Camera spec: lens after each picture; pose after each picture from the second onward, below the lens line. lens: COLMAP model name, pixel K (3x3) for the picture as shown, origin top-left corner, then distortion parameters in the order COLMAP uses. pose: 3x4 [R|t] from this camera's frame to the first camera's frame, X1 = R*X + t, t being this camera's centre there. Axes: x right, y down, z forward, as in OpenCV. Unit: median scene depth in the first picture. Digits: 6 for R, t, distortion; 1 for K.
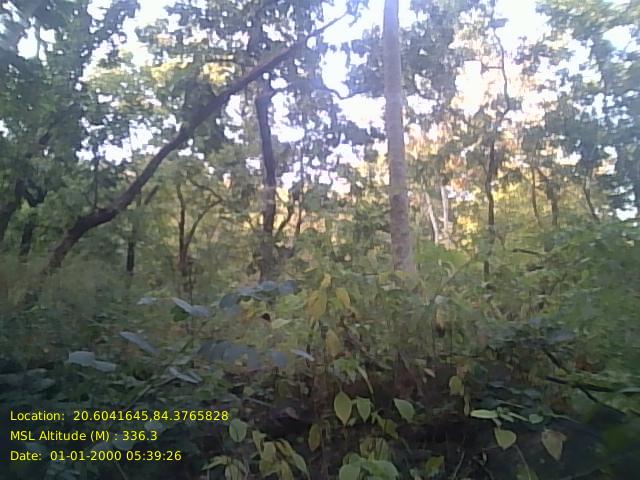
lens RADIAL K [[525.1, 0, 320.2], [0, 525.1, 248.0], [0, 0, 1]] dist [0.001459, -0.003352]
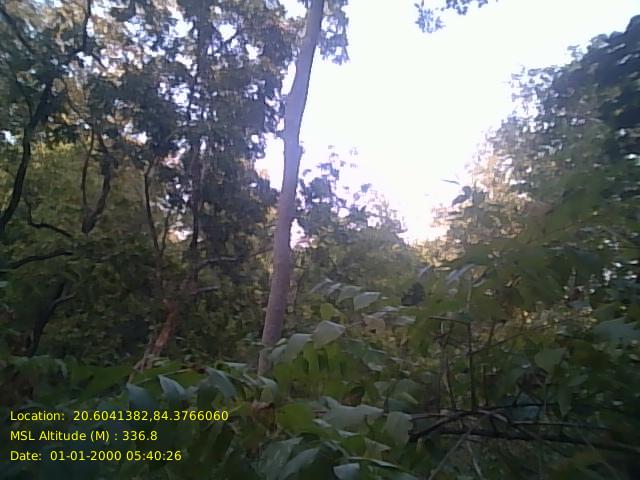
lens RADIAL K [[518.6, 0, 323.3], [0, 518.6, 241.8], [0, 0, 1]] dist [0.107847, -0.191799]
pose [[0.647524, 0.206086, 0.733649, 0.068901], [-0.240117, 0.968874, -0.060233, -0.022061], [-0.723227, -0.137159, 0.676853, 0.158609]]
